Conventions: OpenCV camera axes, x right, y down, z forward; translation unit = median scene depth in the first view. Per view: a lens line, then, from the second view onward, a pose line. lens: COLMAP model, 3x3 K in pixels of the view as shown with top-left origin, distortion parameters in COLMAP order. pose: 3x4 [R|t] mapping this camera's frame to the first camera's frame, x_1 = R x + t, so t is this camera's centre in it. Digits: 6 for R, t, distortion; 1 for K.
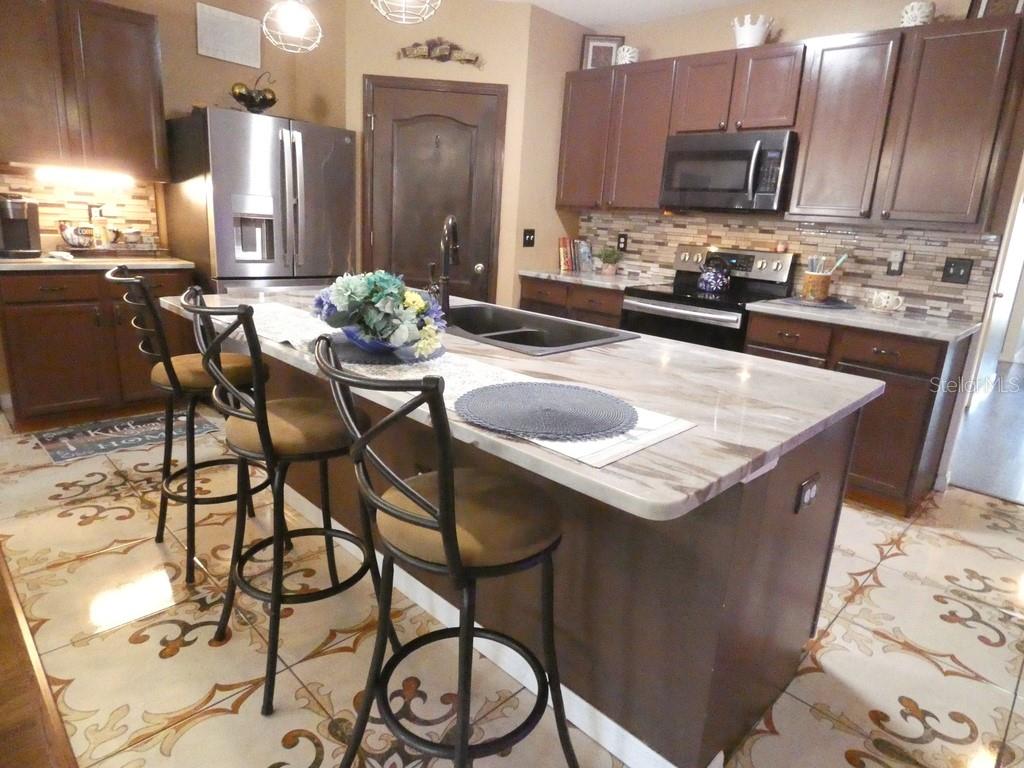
lens RADIAL K [[603.5, 0, 526.4], [0, 603.5, 376.6], [0, 0, 1]] dist [-0.001766, -0.009721]
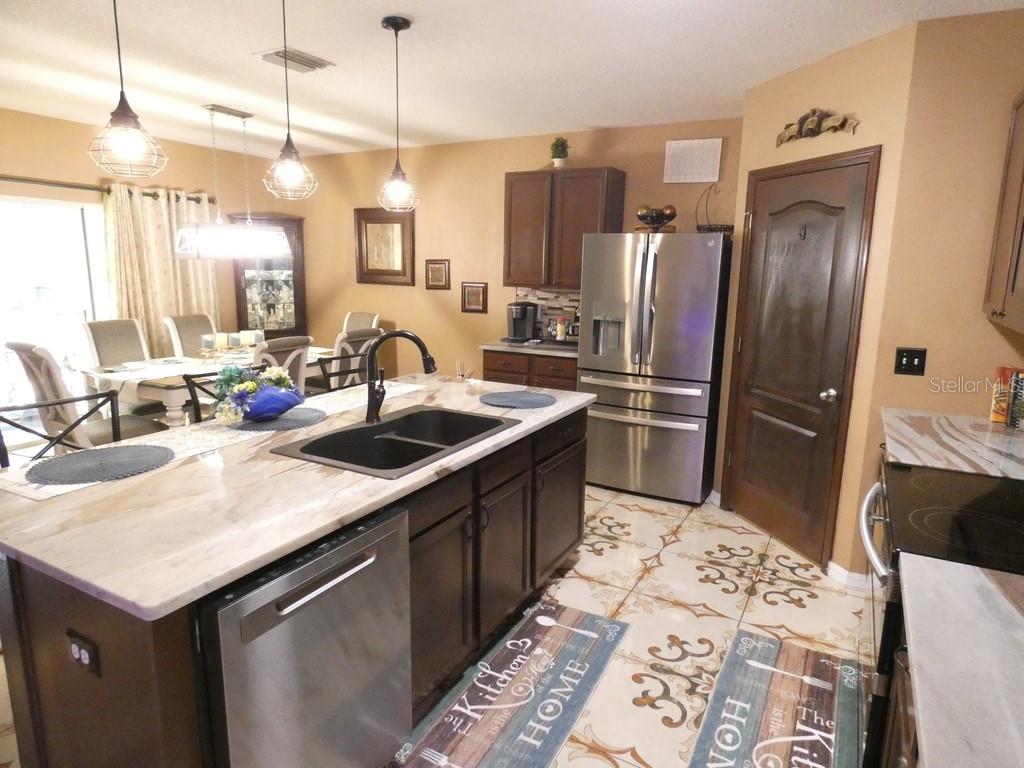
lens RADIAL K [[603.5, 0, 531.3], [0, 603.5, 387.3], [0, 0, 1]] dist [-0.001766, -0.009721]
pose [[0.279945, 0.133584, -0.950677, 0.691591], [-0.247301, 0.966886, 0.063039, -0.196650], [0.927617, 0.217456, 0.303710, 0.597113]]
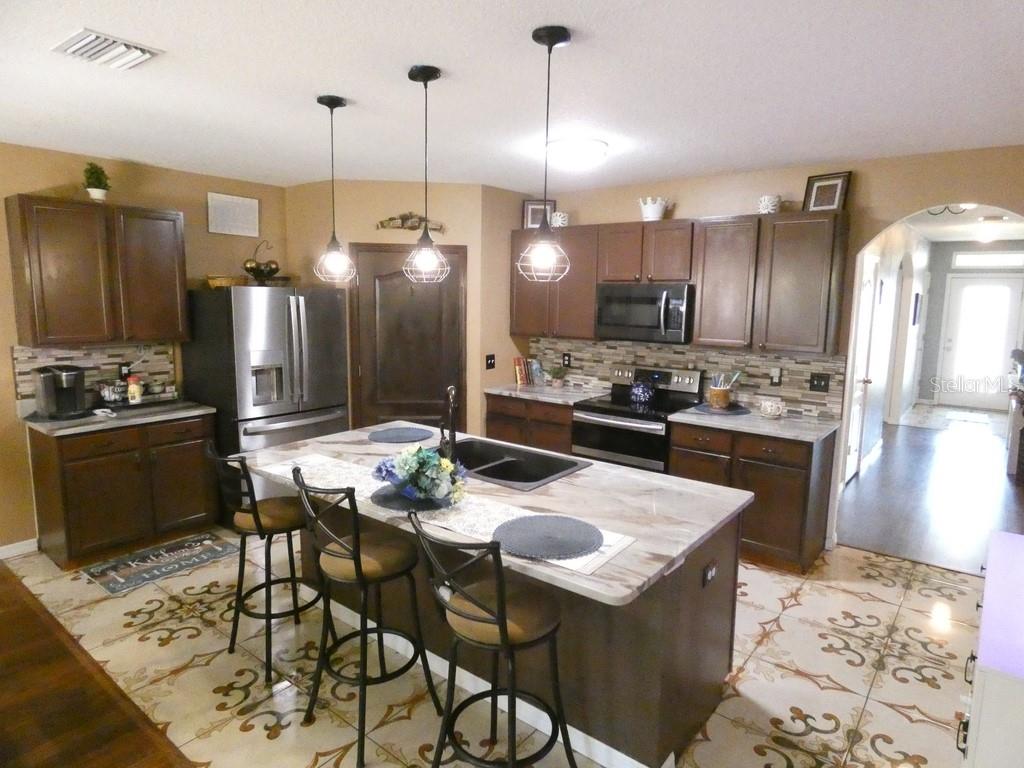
lens RADIAL K [[603.5, 0, 524.1], [0, 603.5, 378.4], [0, 0, 1]] dist [-0.001766, -0.009721]
pose [[0.993536, -0.063177, 0.094309, -0.060647], [0.073576, 0.991070, -0.111203, -0.079634], [-0.086442, 0.117423, 0.989313, -0.266337]]
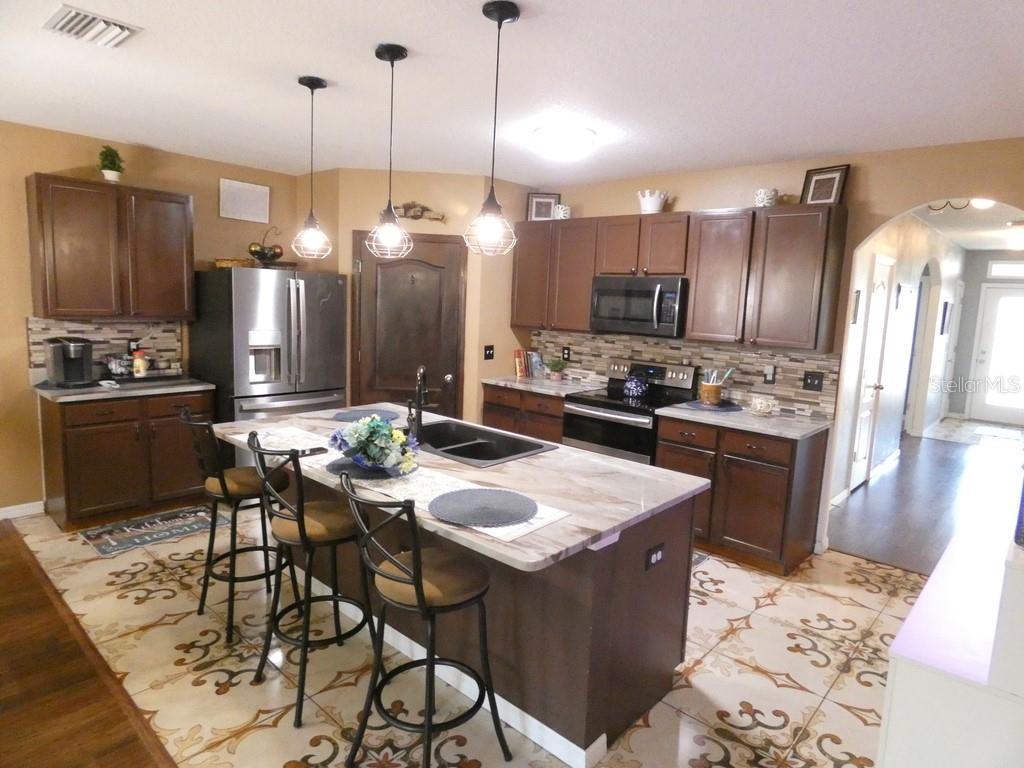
lens RADIAL K [[603.5, 0, 522.5], [0, 603.5, 377.6], [0, 0, 1]] dist [-0.001766, -0.009721]
pose [[0.999096, -0.025384, 0.034103, 0.039783], [0.029418, 0.991904, -0.123538, -0.038059], [-0.030691, 0.124430, 0.991754, -0.273262]]
